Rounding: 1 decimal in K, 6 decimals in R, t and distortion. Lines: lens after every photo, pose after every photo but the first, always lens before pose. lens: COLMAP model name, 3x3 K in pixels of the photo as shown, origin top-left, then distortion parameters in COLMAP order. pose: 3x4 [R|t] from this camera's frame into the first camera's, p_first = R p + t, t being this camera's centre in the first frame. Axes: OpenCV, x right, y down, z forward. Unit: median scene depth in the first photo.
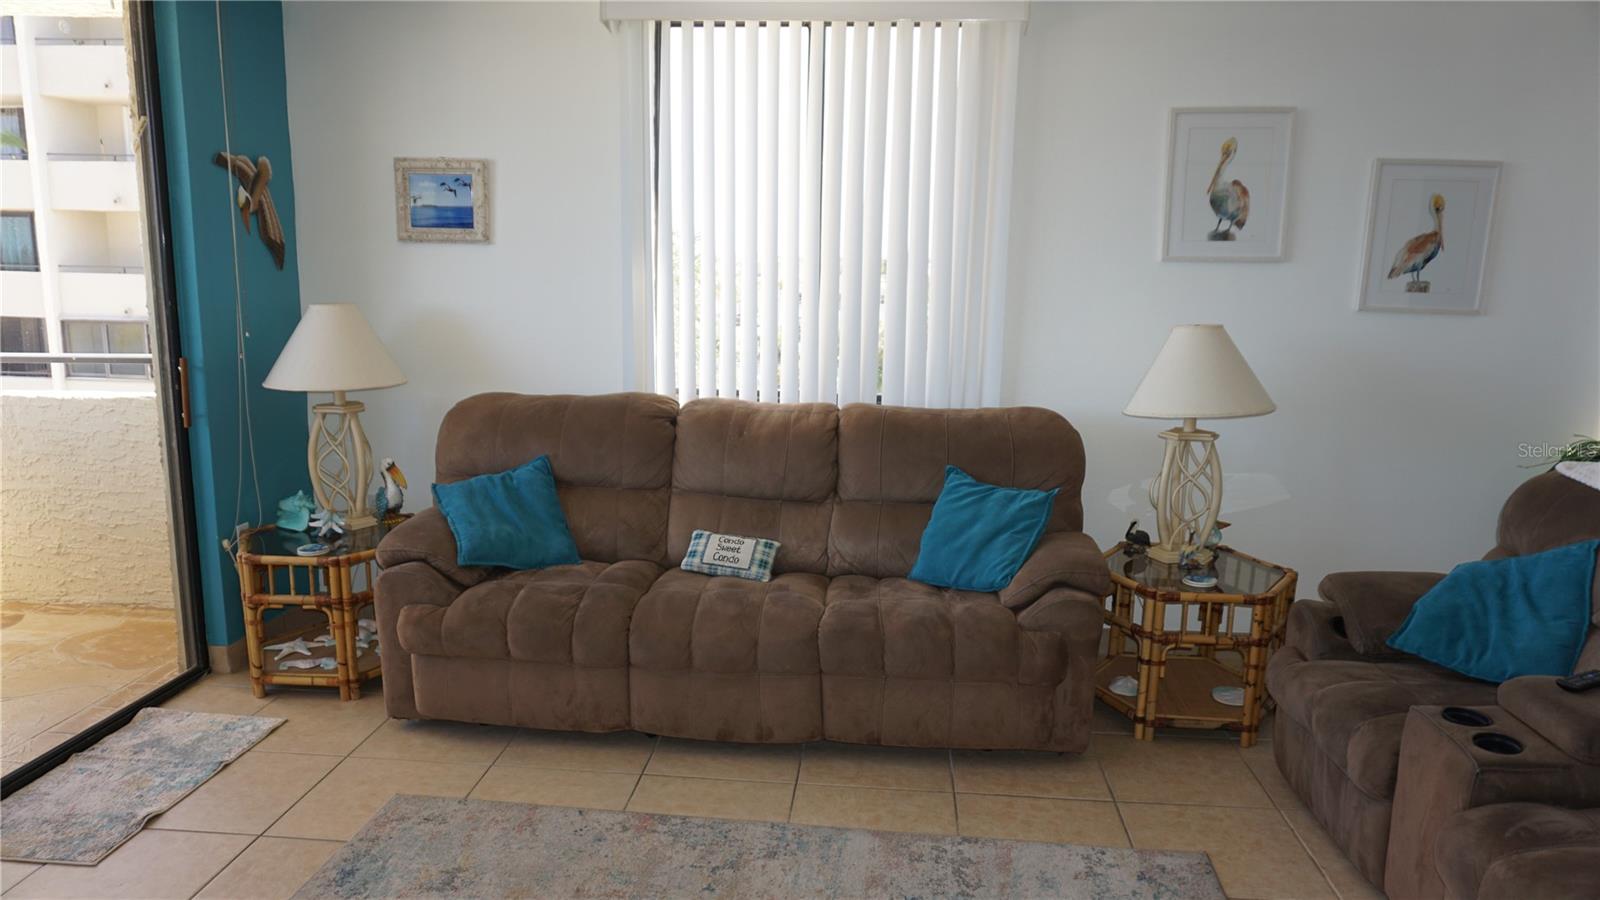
lens RADIAL K [[1067.8, 0, 799.9], [0, 1067.8, 451.4], [0, 0, 1]] dist [-0.054343, 0.037344]
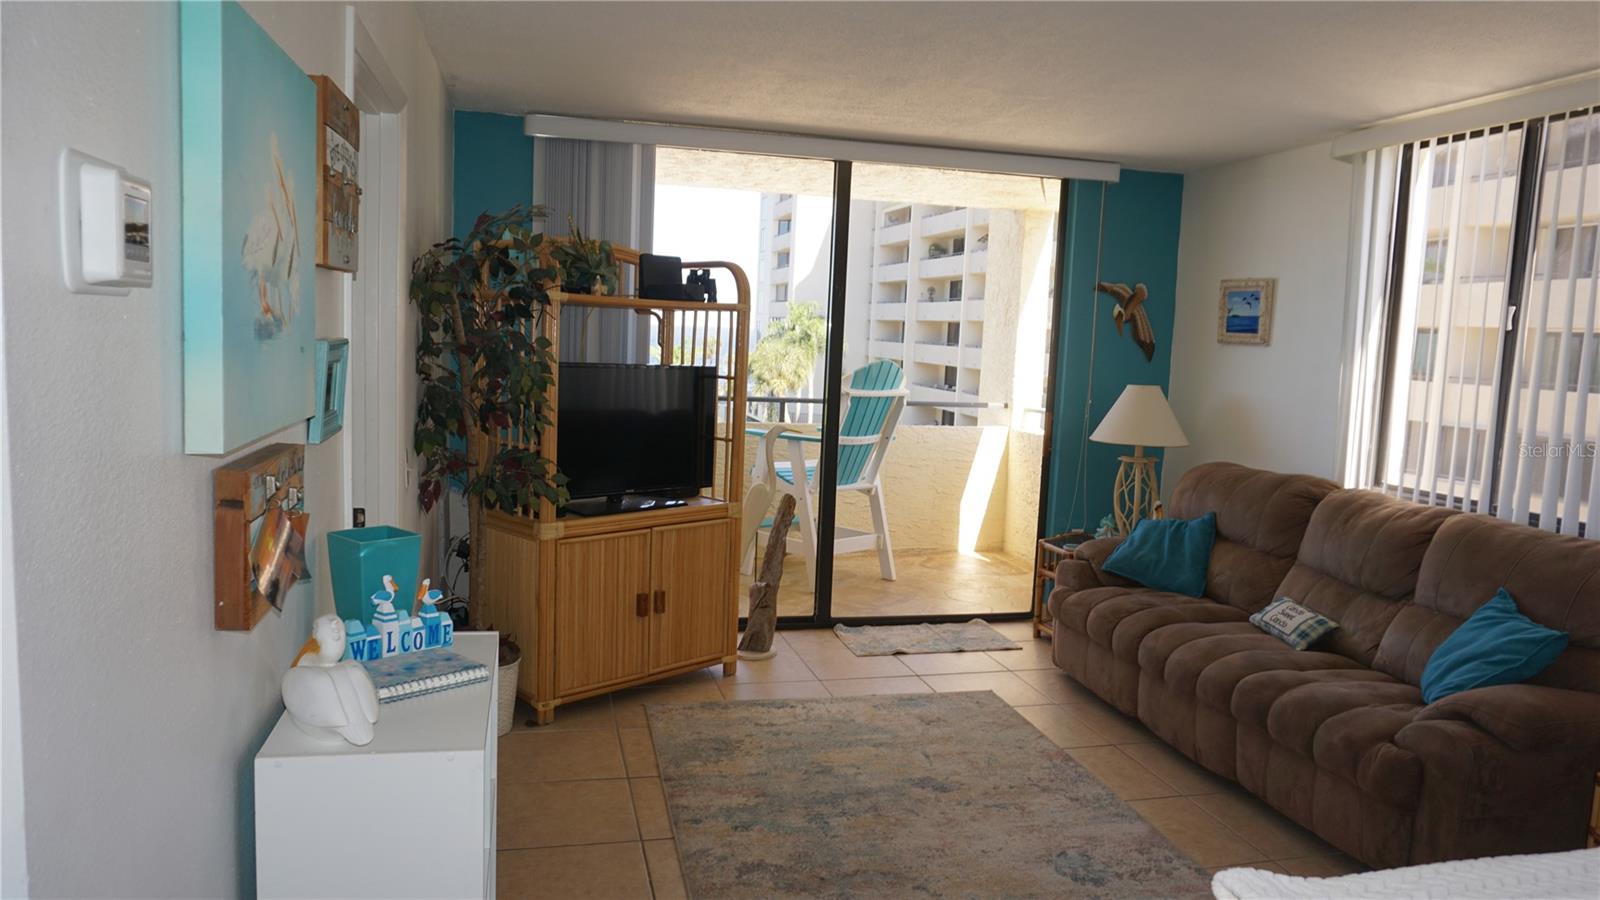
lens RADIAL K [[1067.8, 0, 808.0], [0, 1067.8, 449.4], [0, 0, 1]] dist [-0.054343, 0.037344]
pose [[0.331818, 0.098569, -0.938179, 0.797223], [-0.197119, 0.979816, 0.033226, -0.016706], [0.922519, 0.173908, 0.344551, 0.128801]]
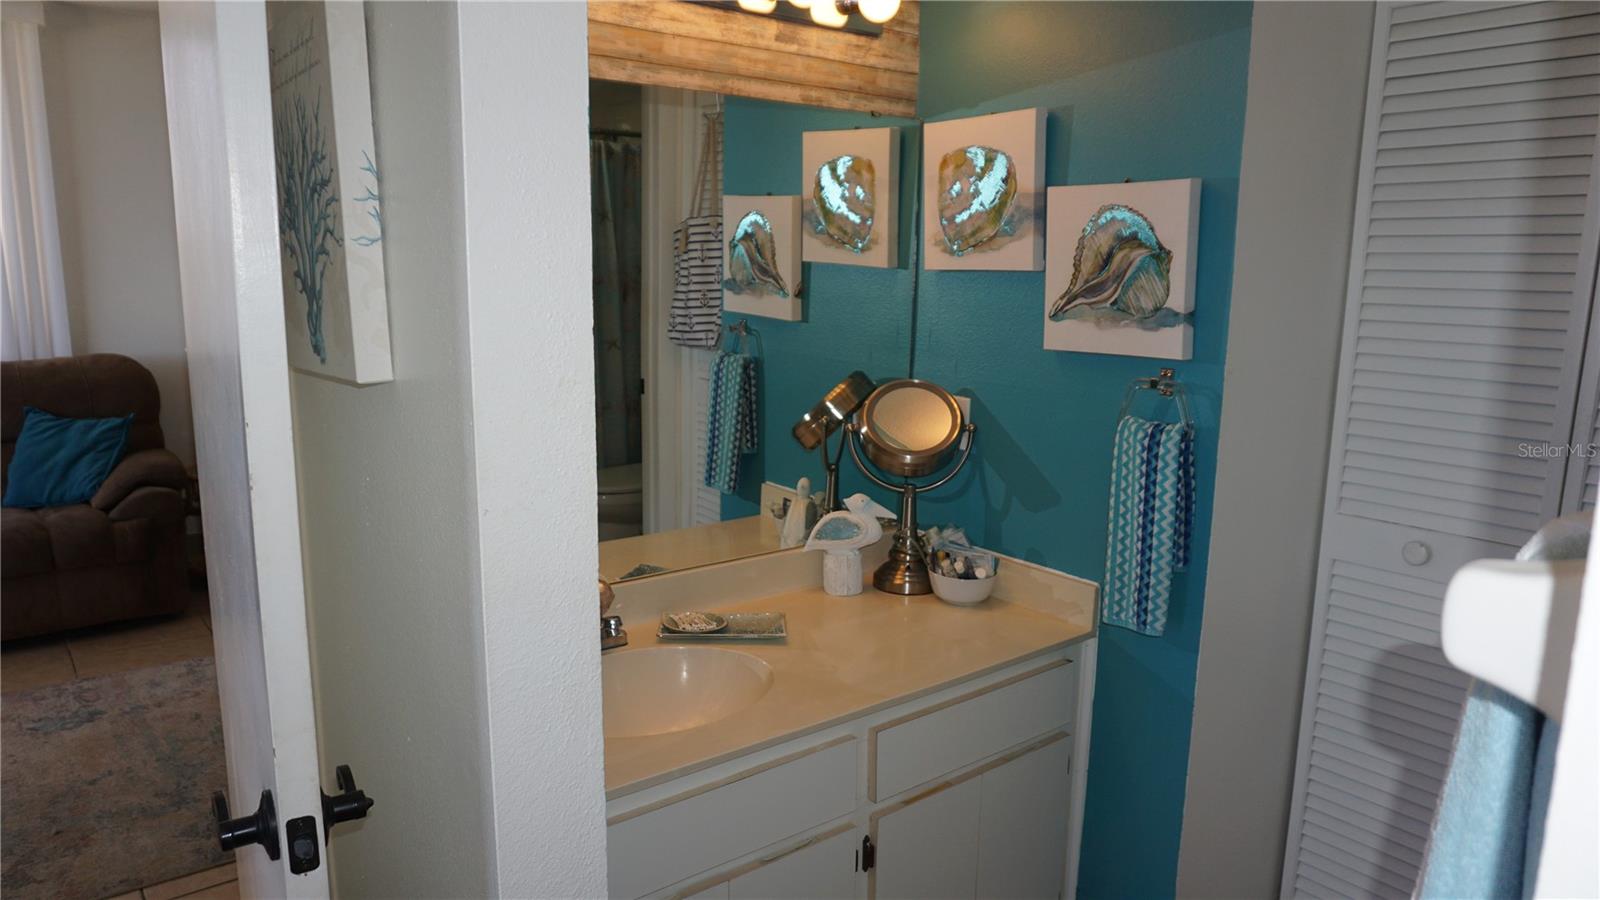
lens RADIAL K [[1067.8, 0, 799.1], [0, 1067.8, 458.3], [0, 0, 1]] dist [-0.054343, 0.037344]
pose [[0.724525, -0.137075, 0.675481, -0.030745], [0.113962, 0.990360, 0.078737, 0.076920], [-0.679762, 0.019932, 0.733162, -0.423703]]
